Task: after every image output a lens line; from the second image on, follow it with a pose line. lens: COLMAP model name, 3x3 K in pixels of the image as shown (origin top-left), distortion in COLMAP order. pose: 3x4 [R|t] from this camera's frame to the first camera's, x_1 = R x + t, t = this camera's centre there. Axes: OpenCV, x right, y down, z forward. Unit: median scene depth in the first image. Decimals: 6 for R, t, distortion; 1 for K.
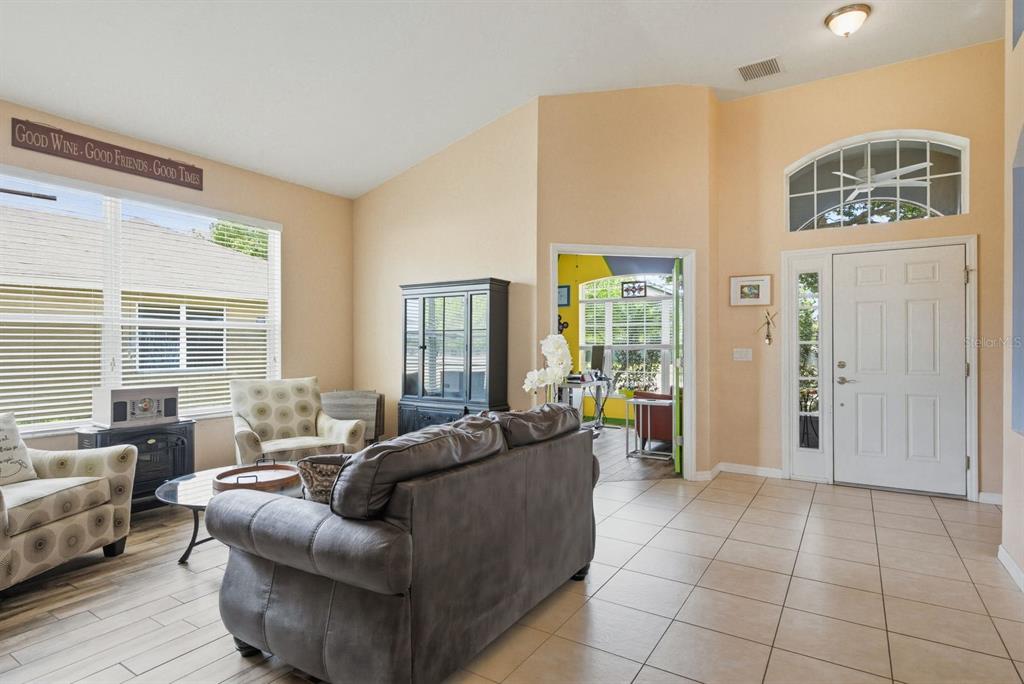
lens RADIAL K [[541.9, 0, 512.0], [0, 541.9, 345.5], [0, 0, 1]] dist [0.000697, -0.000446]
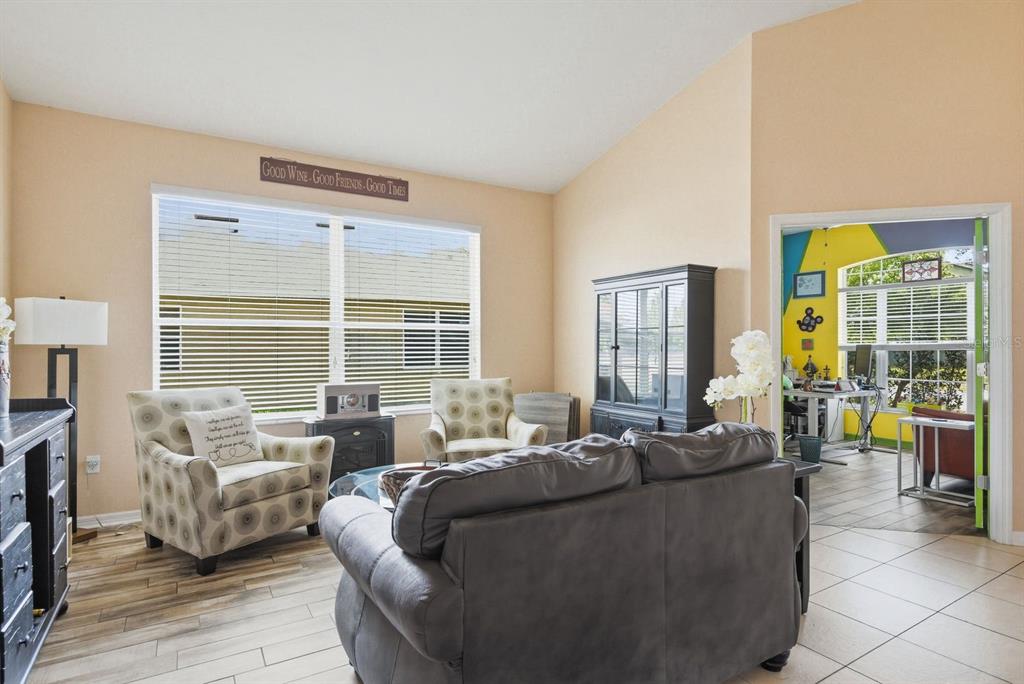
lens RADIAL K [[541.9, 0, 512.0], [0, 541.9, 345.5], [0, 0, 1]] dist [0.000697, -0.000446]
pose [[0.897545, -0.002322, -0.440916, 0.083796], [0.002297, 0.999997, -0.000589, 0.000253], [0.440916, -0.000484, 0.897548, 0.127899]]
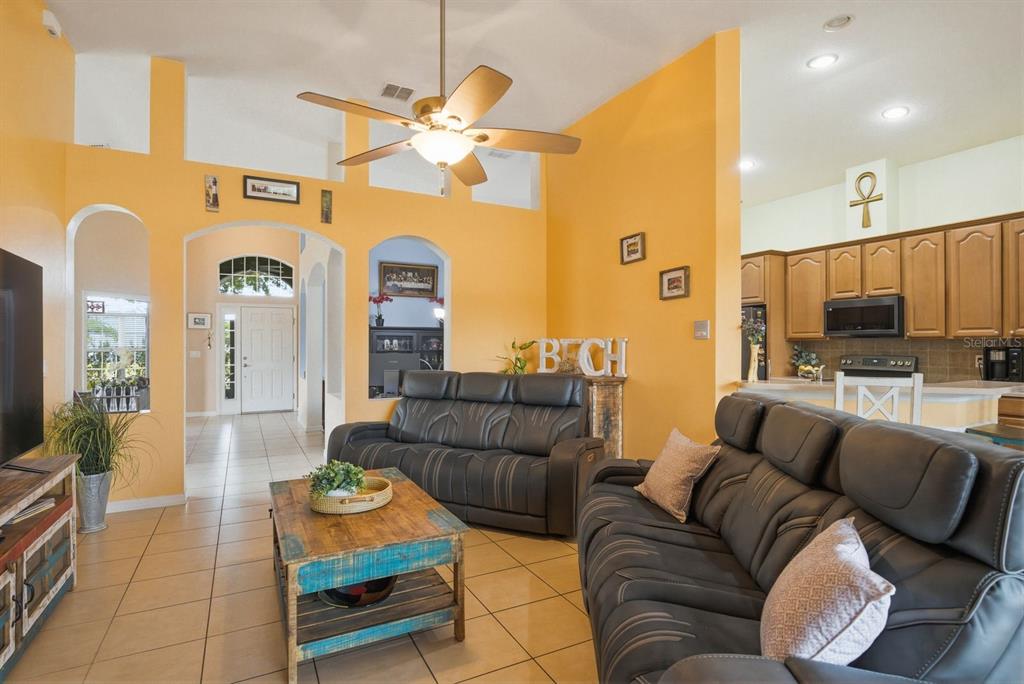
lens RADIAL K [[514.7, 0, 512.1], [0, 514.7, 344.8], [0, 0, 1]] dist [-0.000045, -0.000591]
pose [[0.496456, 0.001207, 0.868061, -0.674772], [-0.000614, 0.999999, -0.001039, -0.017554], [-0.868062, -0.000017, 0.496456, -0.986185]]
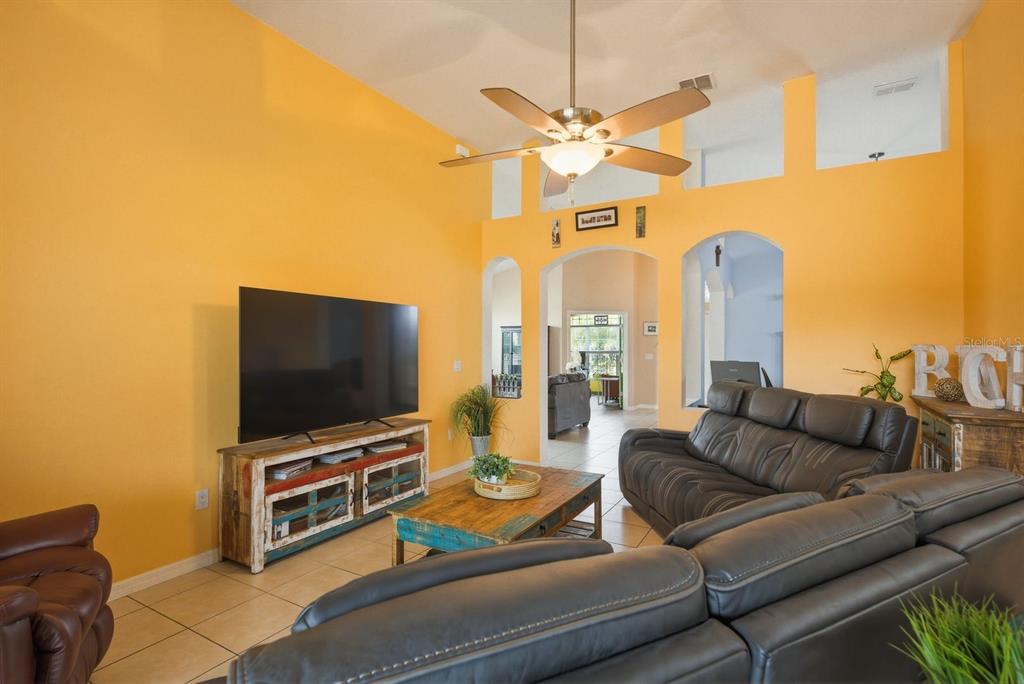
lens RADIAL K [[490.2, 0, 510.4], [0, 490.2, 344.9], [0, 0, 1]] dist [0.003439, 0.000020]
pose [[0.999217, 0.000013, 0.039560, -0.273740], [0.000087, 0.999997, -0.002503, -0.030579], [-0.039560, 0.002504, 0.999214, -1.190730]]
